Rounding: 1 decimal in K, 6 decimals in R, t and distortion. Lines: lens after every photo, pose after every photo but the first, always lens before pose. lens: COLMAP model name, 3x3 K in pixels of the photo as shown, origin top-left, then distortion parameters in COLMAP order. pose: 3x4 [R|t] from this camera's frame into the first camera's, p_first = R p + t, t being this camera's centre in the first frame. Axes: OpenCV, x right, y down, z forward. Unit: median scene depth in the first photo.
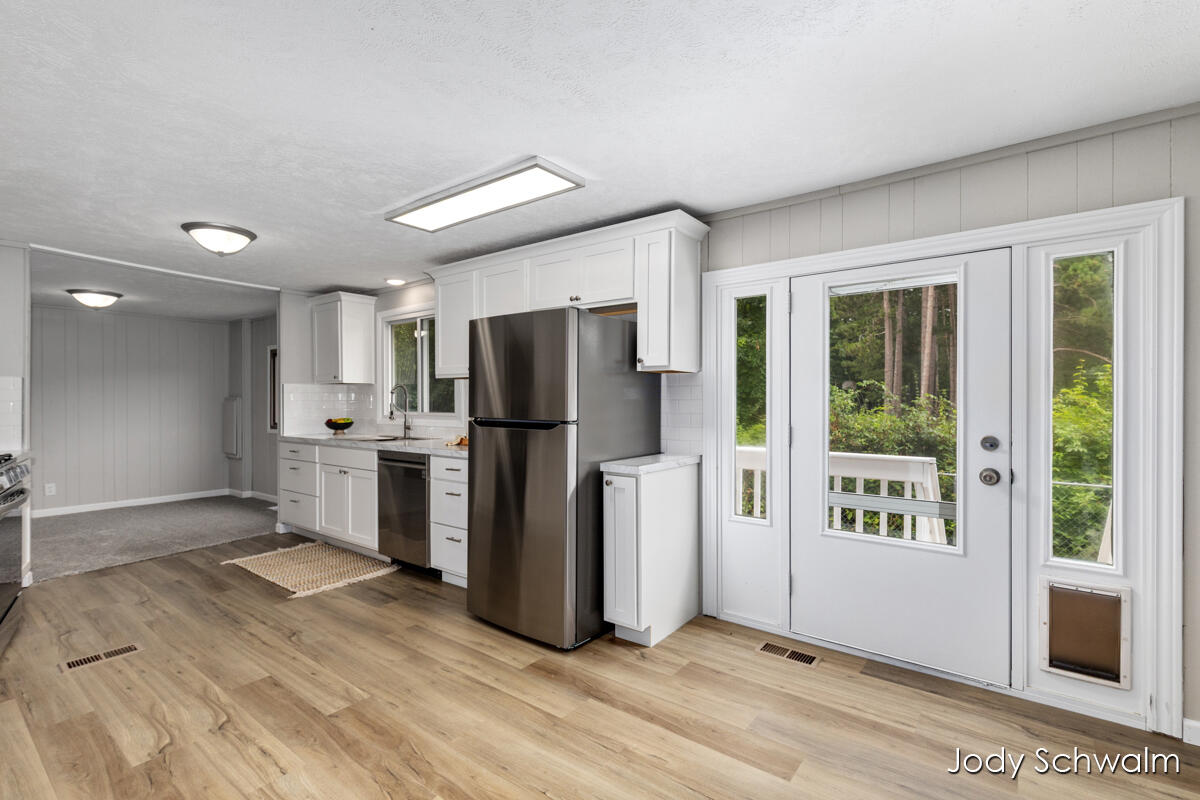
lens RADIAL K [[540.9, 0, 610.3], [0, 540.9, 403.2], [0, 0, 1]] dist [-0.004167, -0.001513]
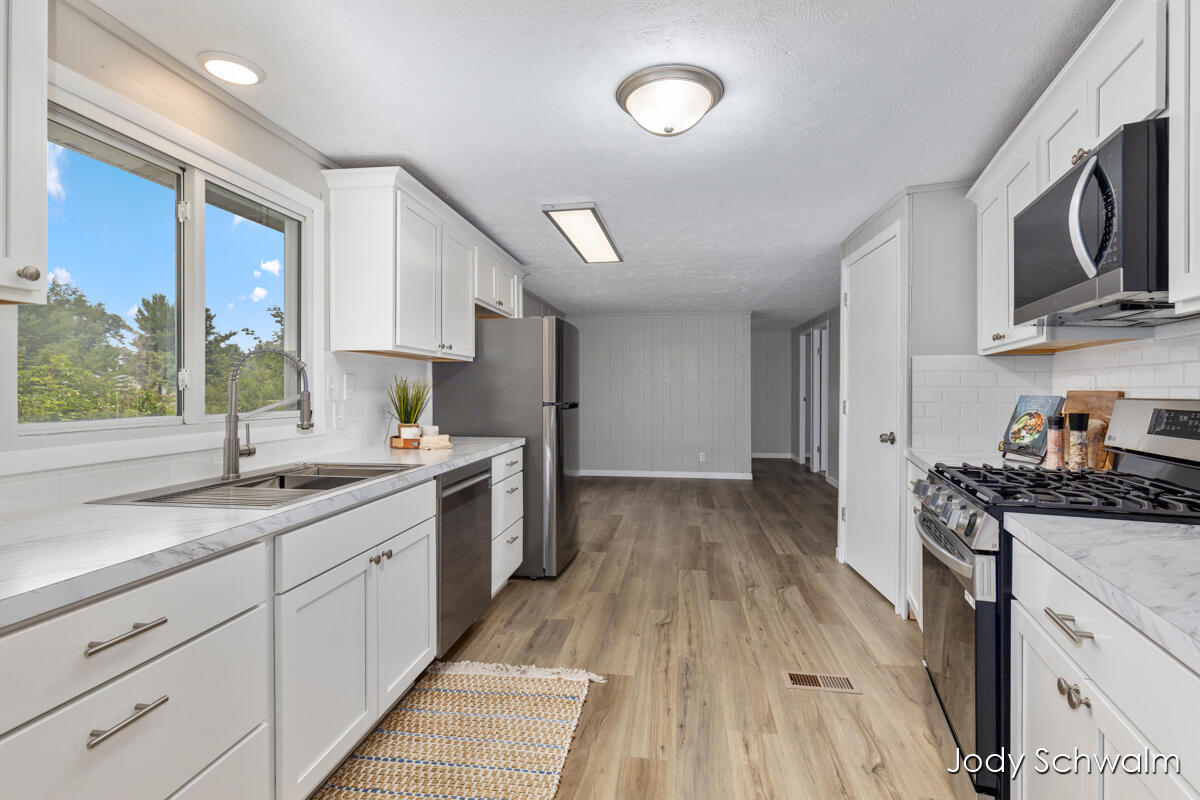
lens RADIAL K [[540.9, 0, 598.1], [0, 540.9, 393.8], [0, 0, 1]] dist [-0.004167, -0.001513]
pose [[-0.467045, -0.001201, 0.884233, -1.175279], [0.003938, 0.999986, 0.003438, 0.002230], [-0.884225, 0.005088, -0.467033, 1.309629]]
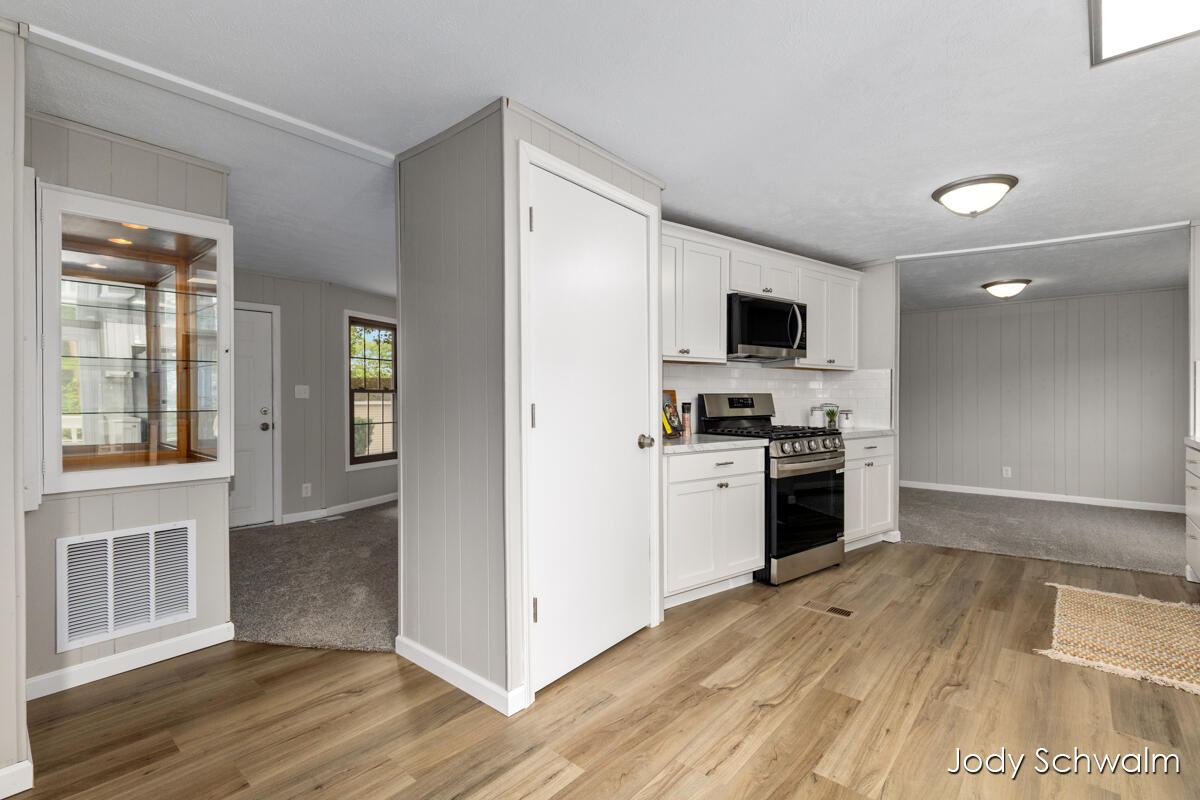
lens RADIAL K [[540.9, 0, 601.5], [0, 540.9, 400.3], [0, 0, 1]] dist [-0.004167, -0.001513]
pose [[-0.076457, 0.007202, -0.997047, 0.178684], [-0.002602, 0.999969, 0.007422, 0.015692], [0.997070, 0.003162, -0.076435, 0.462378]]
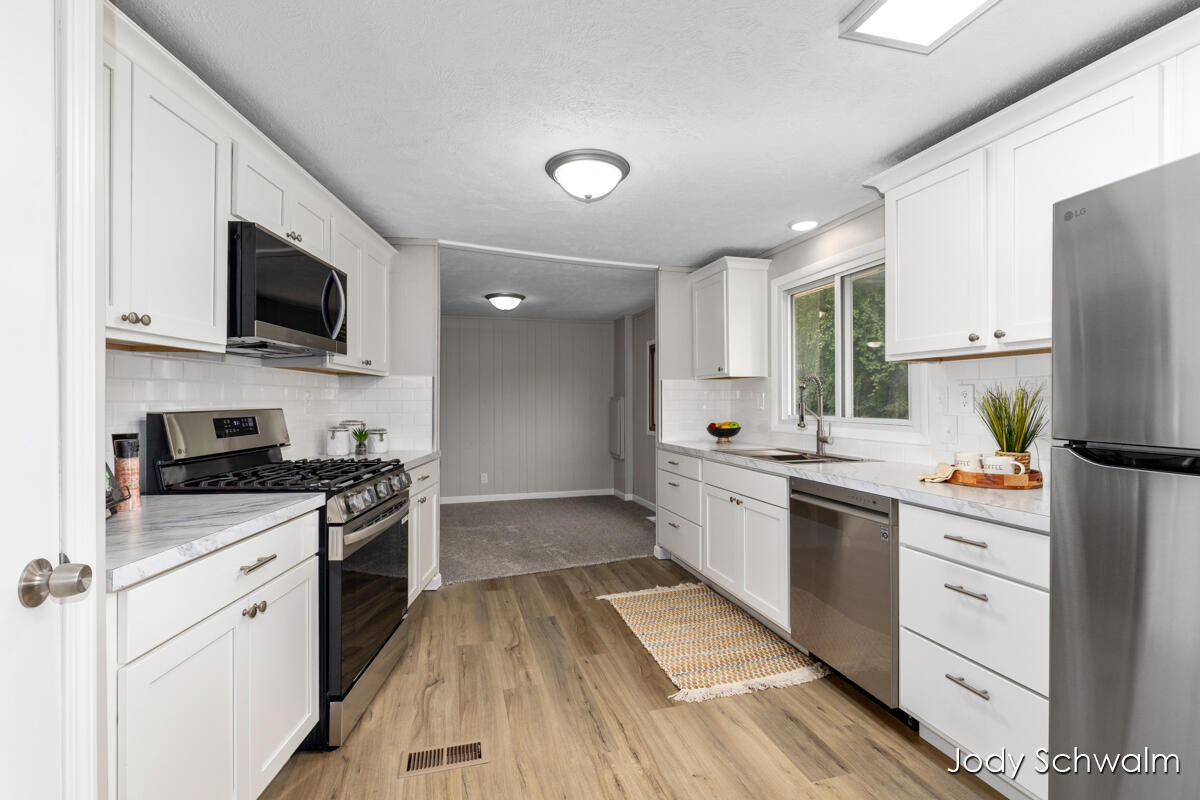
lens RADIAL K [[540.9, 0, 606.5], [0, 540.9, 398.2], [0, 0, 1]] dist [-0.004167, -0.001513]
pose [[0.799455, -0.003700, -0.600715, -0.257157], [-0.001101, 0.999970, -0.007623, -0.001294], [0.600726, 0.006756, 0.799427, 0.419585]]
